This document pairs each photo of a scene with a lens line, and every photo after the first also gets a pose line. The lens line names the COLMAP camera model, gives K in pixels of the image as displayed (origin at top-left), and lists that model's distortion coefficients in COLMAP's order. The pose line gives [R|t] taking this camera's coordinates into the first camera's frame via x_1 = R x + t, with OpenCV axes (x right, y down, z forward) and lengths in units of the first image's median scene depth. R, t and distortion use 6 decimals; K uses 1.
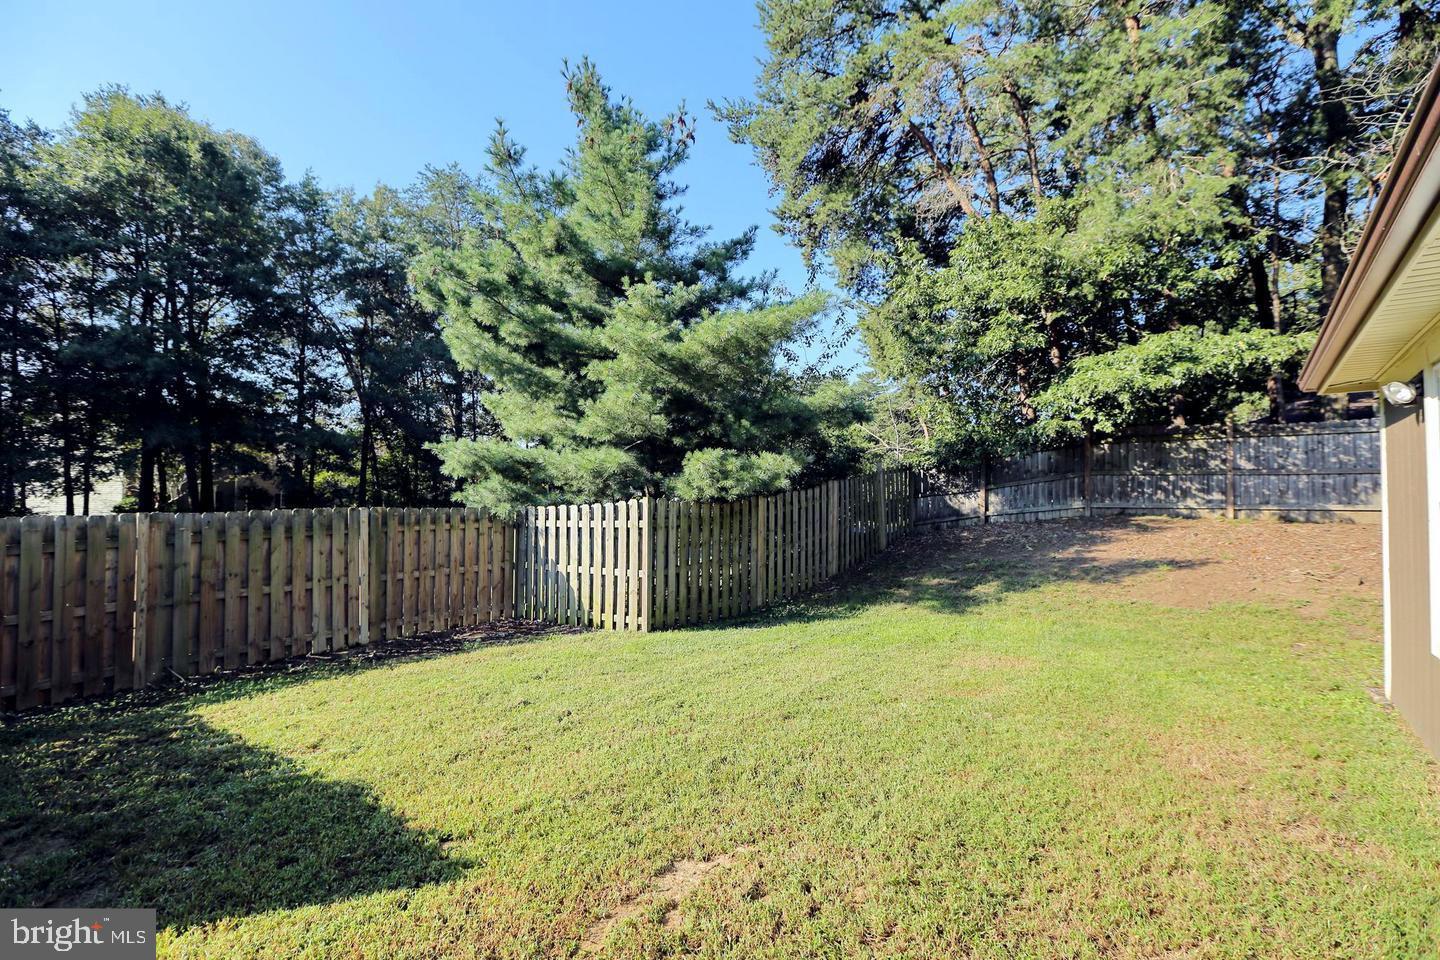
lens RADIAL K [[672.1, 0, 724.4], [0, 672.1, 483.8], [0, 0, 1]] dist [-0.042908, 0.014460]
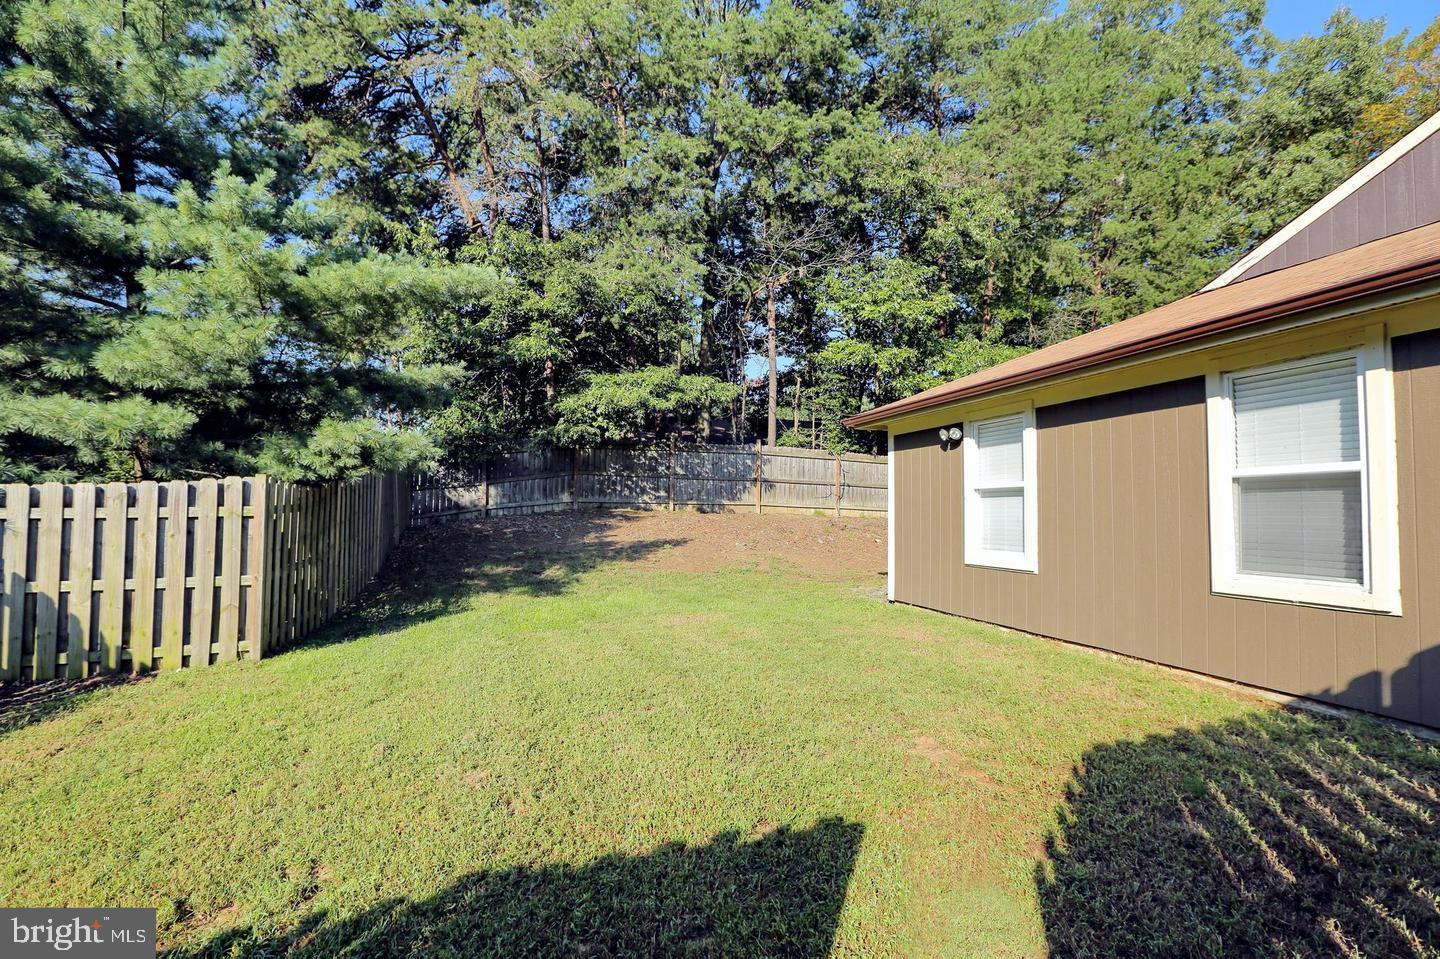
lens RADIAL K [[672.1, 0, 724.4], [0, 672.1, 483.3], [0, 0, 1]] dist [-0.042908, 0.014460]
pose [[0.571484, 0.031713, 0.820000, -0.315173], [-0.028448, 0.999418, -0.018825, 0.021117], [-0.820120, -0.012569, 0.572054, 0.125707]]
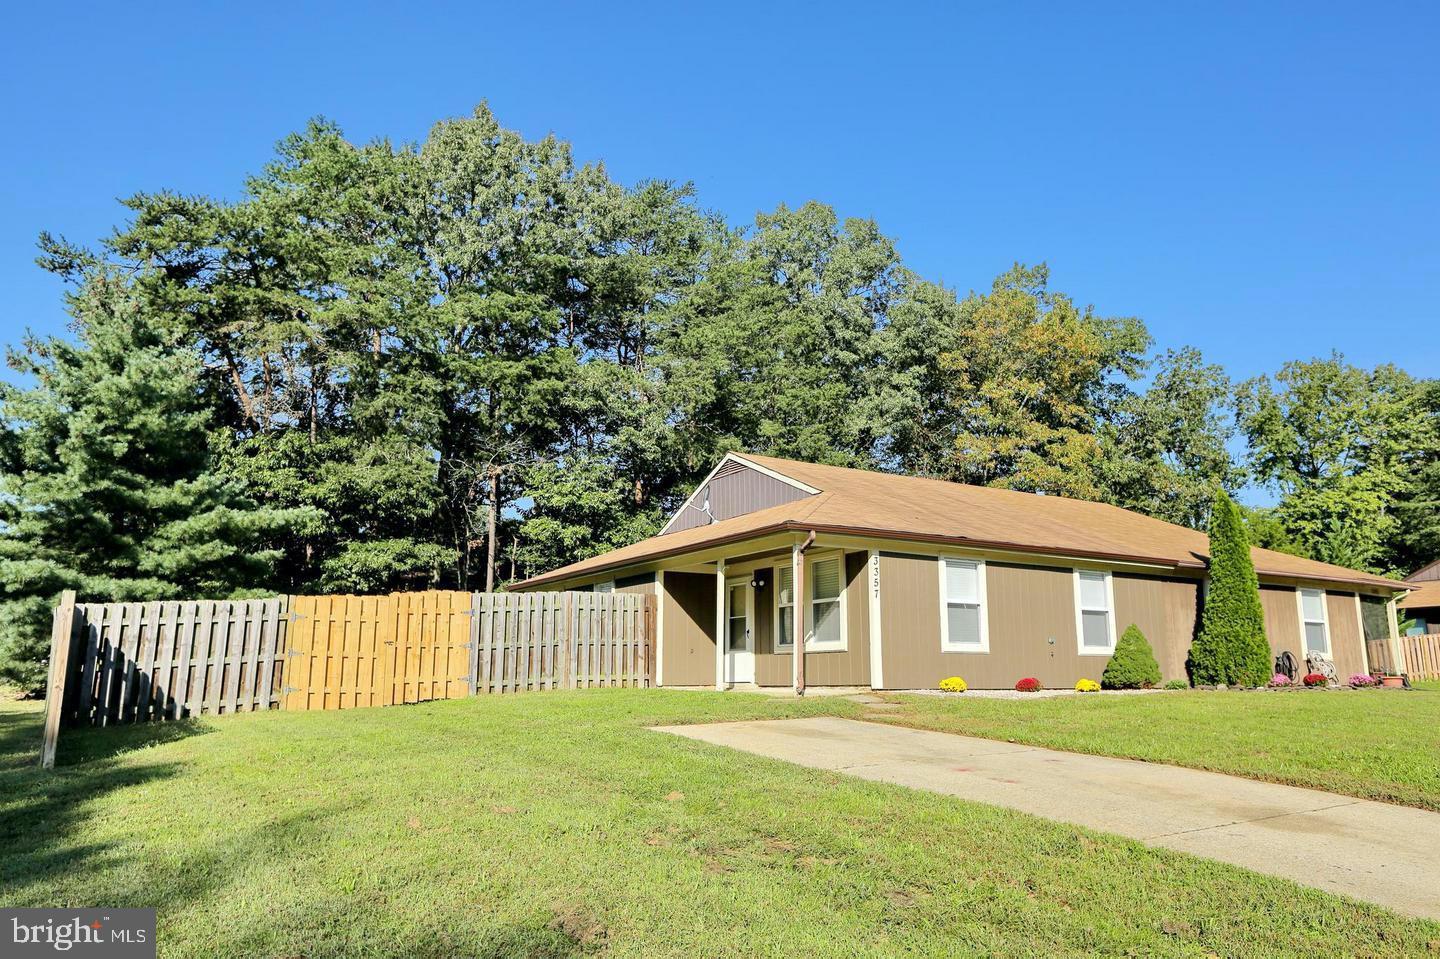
lens RADIAL K [[1022.8, 0, 723.1], [0, 1022.8, 476.7], [0, 0, 1]] dist [-0.039671, 0.091225]
pose [[0.367792, 0.175379, 0.913220, -1.502131], [-0.026747, 0.983643, -0.178131, 0.075255], [-0.929523, 0.041090, 0.366467, -0.812371]]
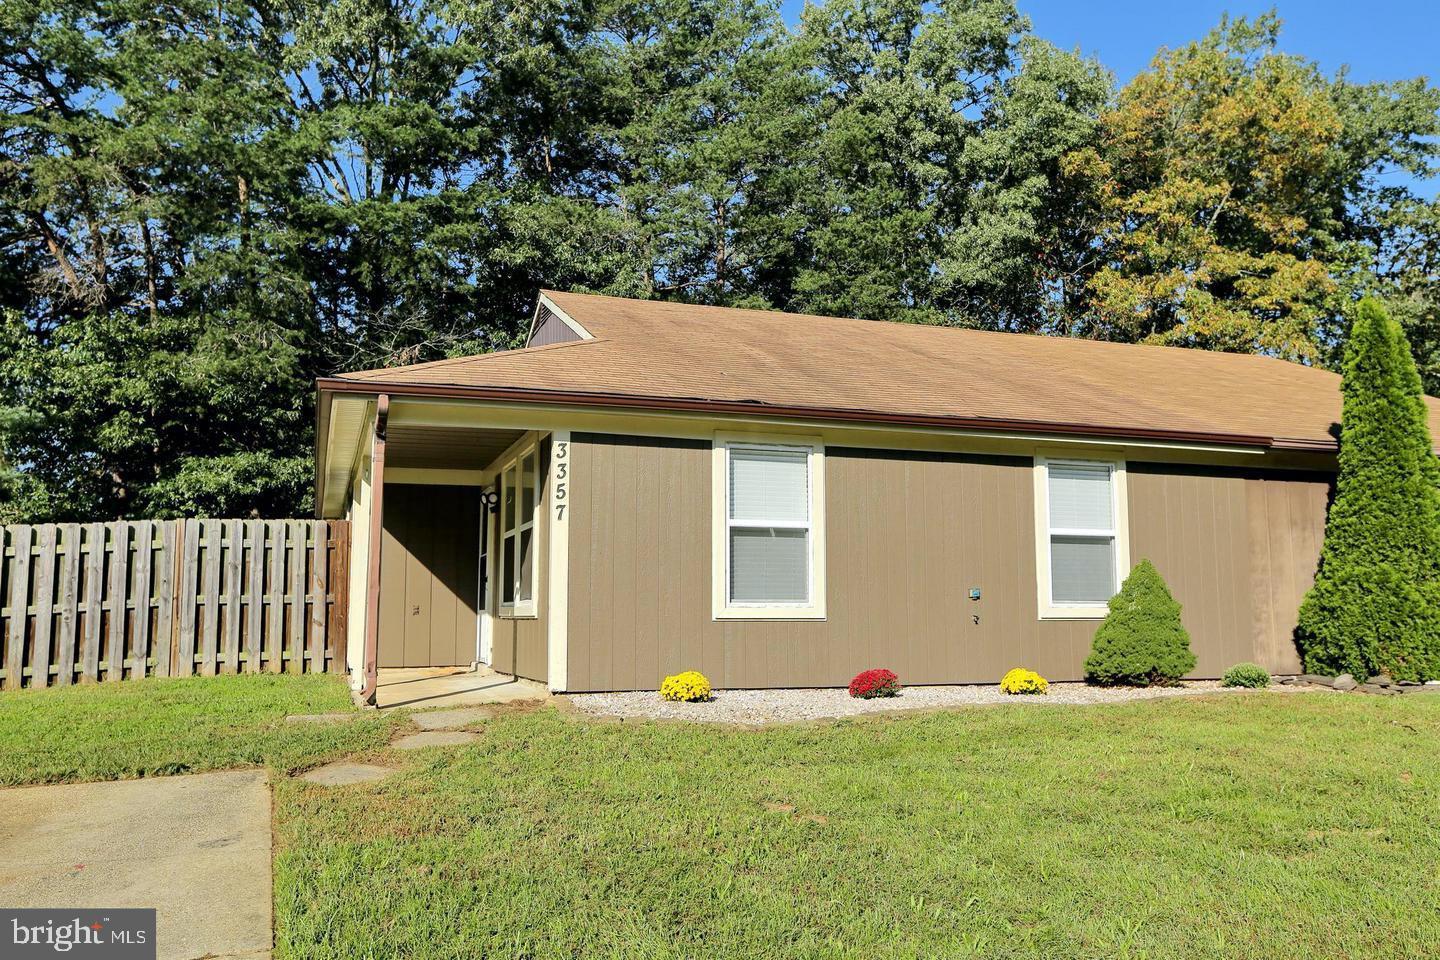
lens RADIAL K [[1194.5, 0, 720.0], [0, 1194.5, 480.0], [0, 0, 1]] dist [0.003779, 0.069844]
pose [[0.553139, 0.086814, 0.828553, -0.769100], [-0.019751, 0.995643, -0.091136, 0.030762], [-0.832855, 0.034046, 0.552443, -1.067763]]
